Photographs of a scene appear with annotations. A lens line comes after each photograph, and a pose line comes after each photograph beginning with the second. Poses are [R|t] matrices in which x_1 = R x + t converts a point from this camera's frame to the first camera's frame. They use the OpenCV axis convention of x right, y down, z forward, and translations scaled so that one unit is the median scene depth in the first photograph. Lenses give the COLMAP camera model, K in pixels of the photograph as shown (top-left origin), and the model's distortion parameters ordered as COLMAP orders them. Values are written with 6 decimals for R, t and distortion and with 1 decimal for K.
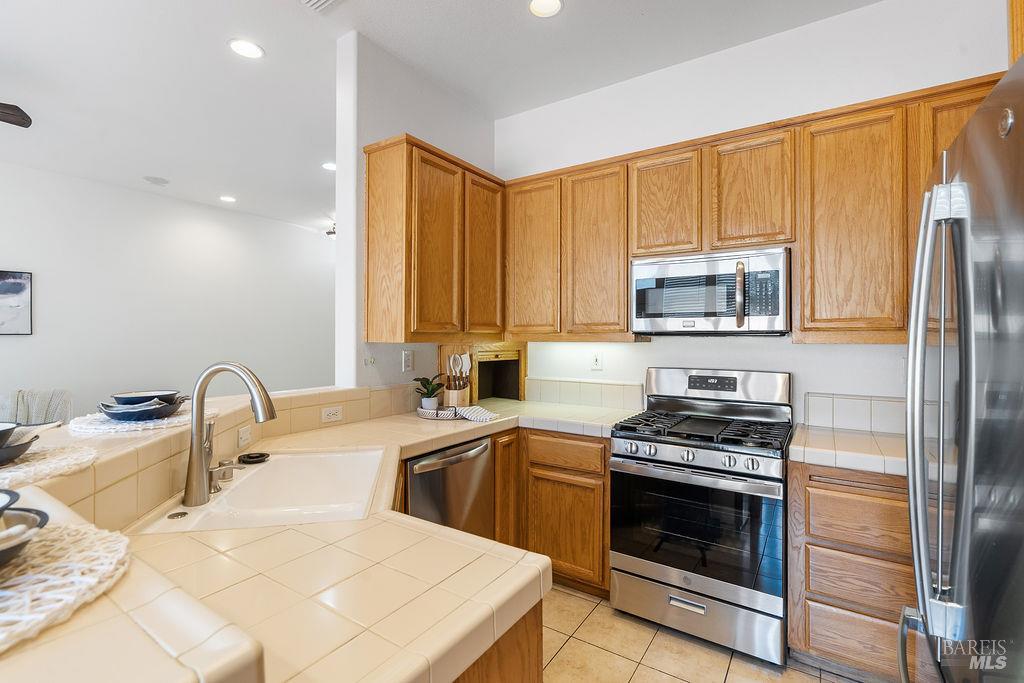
lens RADIAL K [[469.1, 0, 507.3], [0, 469.1, 330.9], [0, 0, 1]] dist [-0.004401, 0.003907]
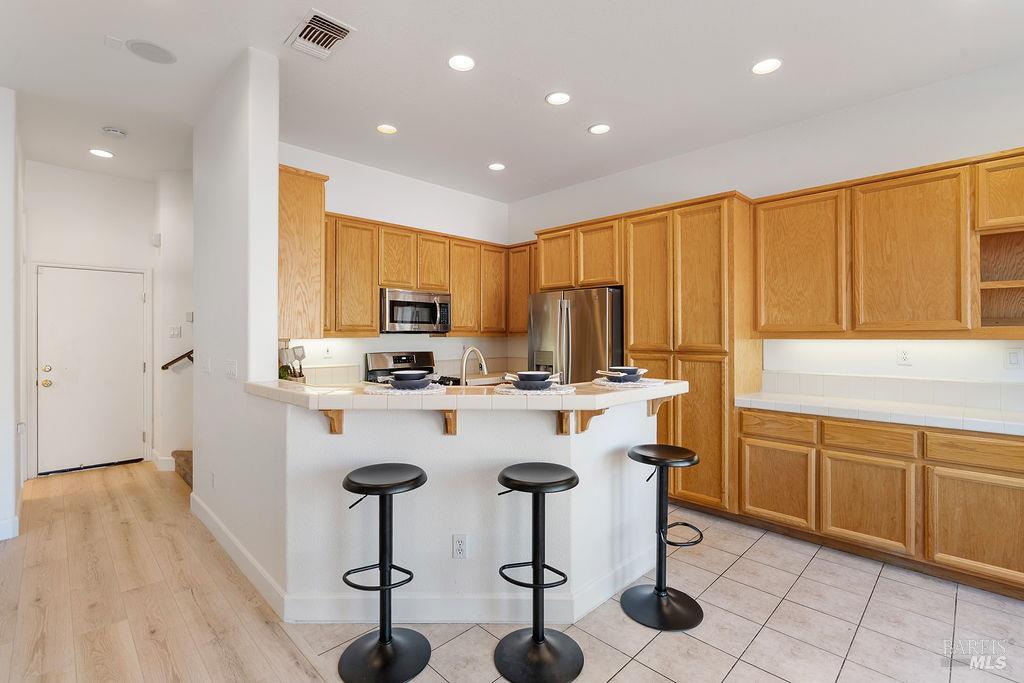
lens RADIAL K [[469.1, 0, 509.9], [0, 469.1, 334.5], [0, 0, 1]] dist [-0.004401, 0.003907]
pose [[0.210685, -0.000034, 0.977554, -1.314730], [-0.012012, 0.999924, 0.002624, 0.004686], [-0.977480, -0.012295, 0.210669, 0.221661]]
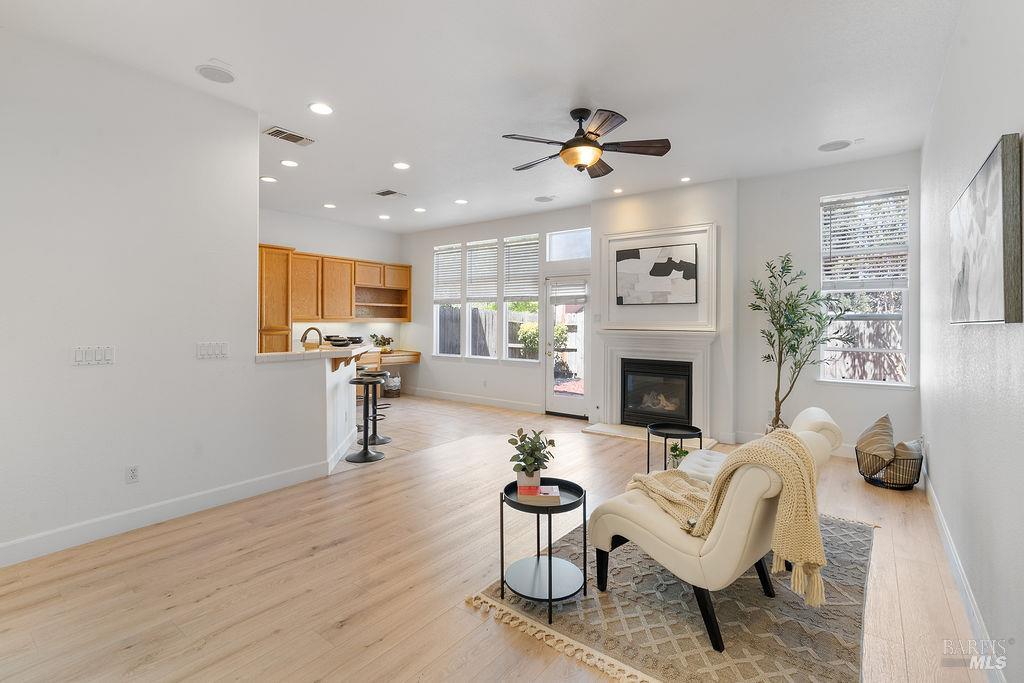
lens RADIAL K [[469.1, 0, 515.9], [0, 469.1, 327.2], [0, 0, 1]] dist [-0.004401, 0.003907]
pose [[-0.998165, -0.006759, 0.060167, -1.295420], [-0.006673, 0.999976, 0.001624, 0.027358], [-0.060177, 0.001220, -0.998187, 2.468157]]
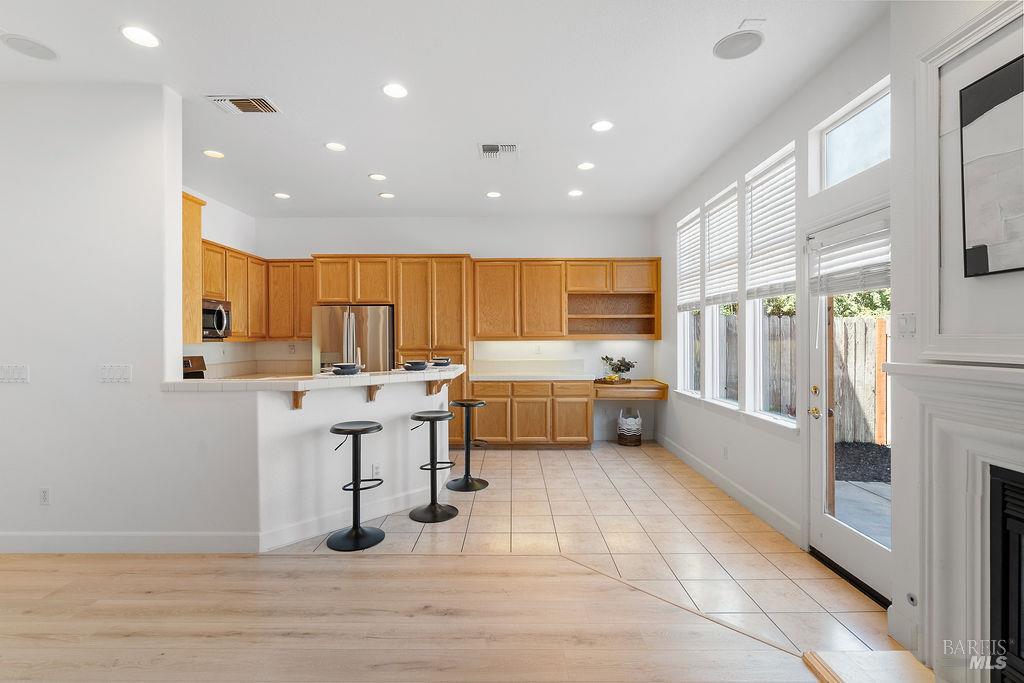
lens RADIAL K [[469.1, 0, 510.1], [0, 469.1, 336.9], [0, 0, 1]] dist [-0.004401, 0.003907]
pose [[-0.540185, 0.003489, 0.841539, -1.899883], [-0.006739, 0.999941, -0.008472, 0.010991], [-0.841519, -0.010247, -0.540130, 0.943324]]
